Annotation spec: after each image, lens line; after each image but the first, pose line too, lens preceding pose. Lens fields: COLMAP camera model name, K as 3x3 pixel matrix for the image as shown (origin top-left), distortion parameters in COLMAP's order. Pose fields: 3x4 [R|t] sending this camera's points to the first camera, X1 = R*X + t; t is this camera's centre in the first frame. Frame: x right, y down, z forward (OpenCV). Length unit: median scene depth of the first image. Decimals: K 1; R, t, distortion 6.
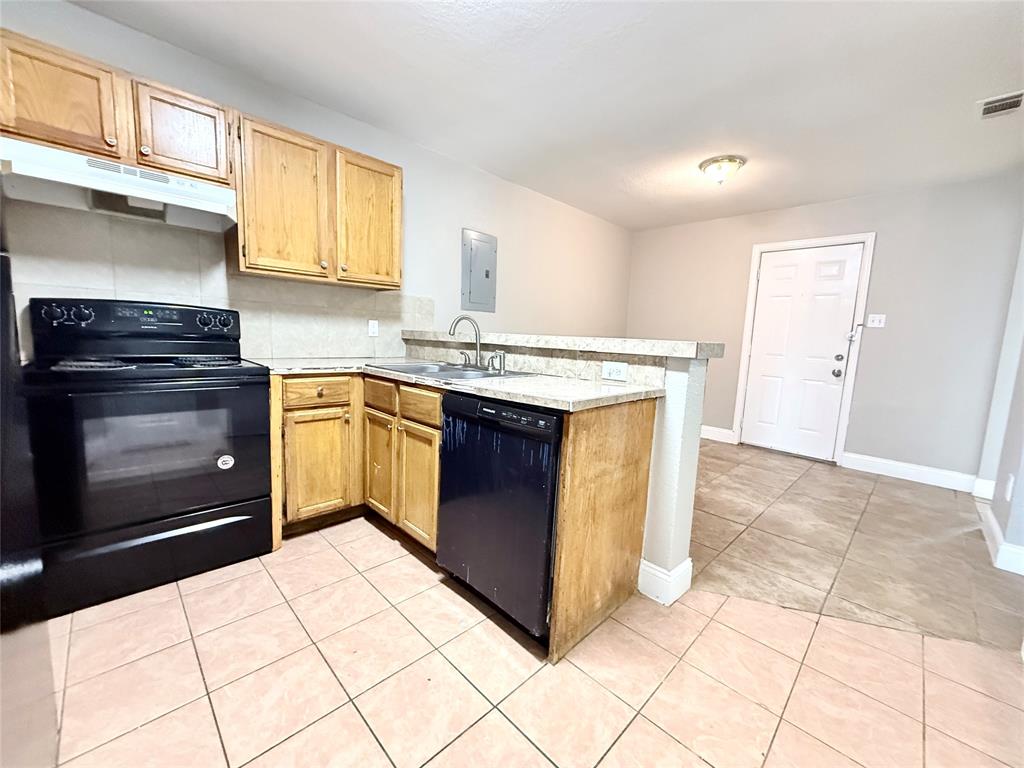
lens RADIAL K [[408.6, 0, 511.4], [0, 408.6, 383.5], [0, 0, 1]] dist [-0.001664, -0.000774]
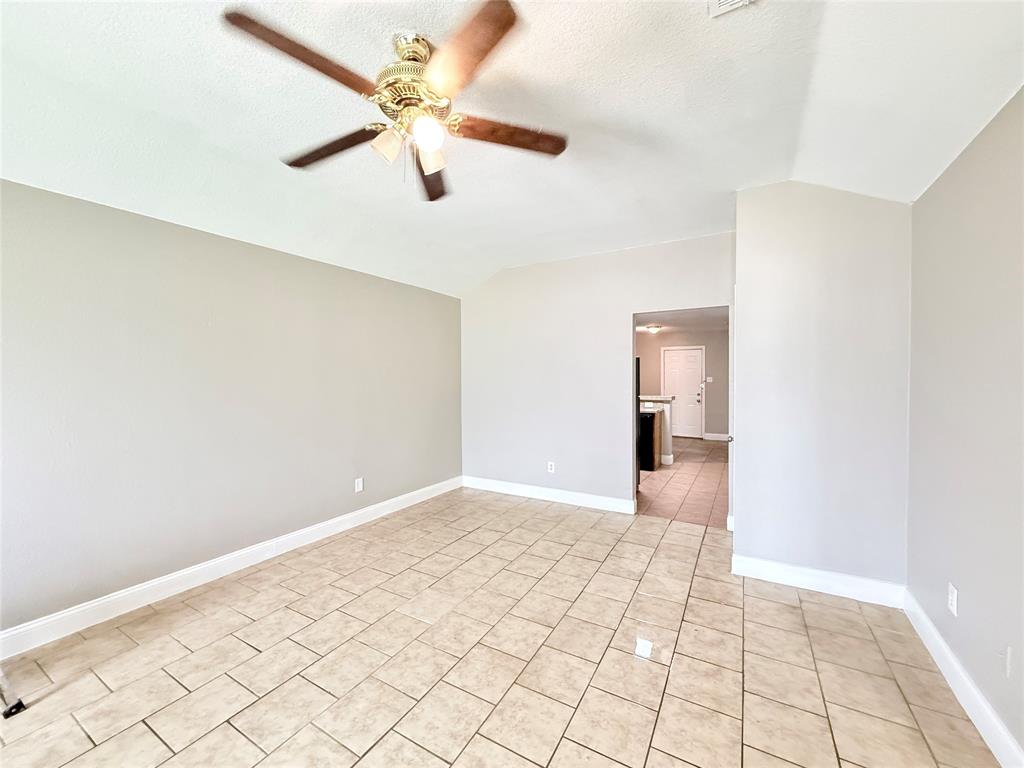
lens RADIAL K [[408.6, 0, 517.3], [0, 408.6, 382.1], [0, 0, 1]] dist [-0.001664, -0.000774]
pose [[0.963340, -0.047522, 0.264042, -1.232242], [0.075040, 0.992633, -0.095125, 0.018402], [-0.257576, 0.111451, 0.959809, -1.497653]]
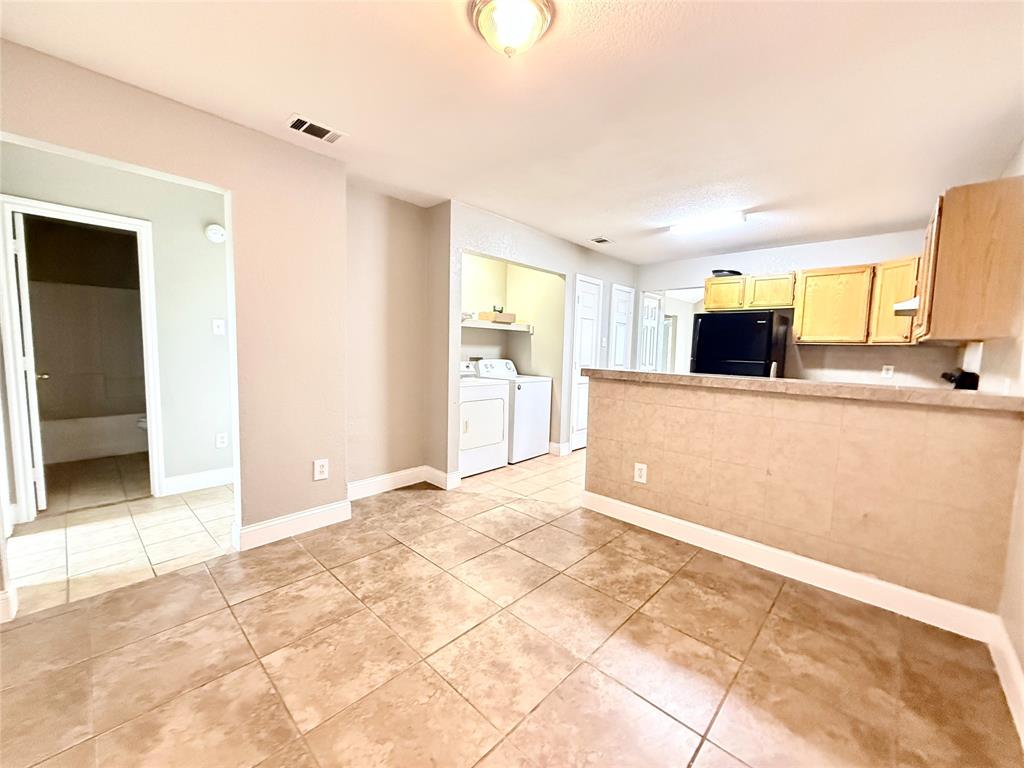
lens RADIAL K [[408.6, 0, 512.9], [0, 408.6, 382.4], [0, 0, 1]] dist [-0.001664, -0.000774]
pose [[-0.996840, -0.063185, -0.048150, 0.572257], [-0.071743, 0.976316, 0.204109, -0.242529], [0.034113, 0.206918, -0.977763, 1.750216]]
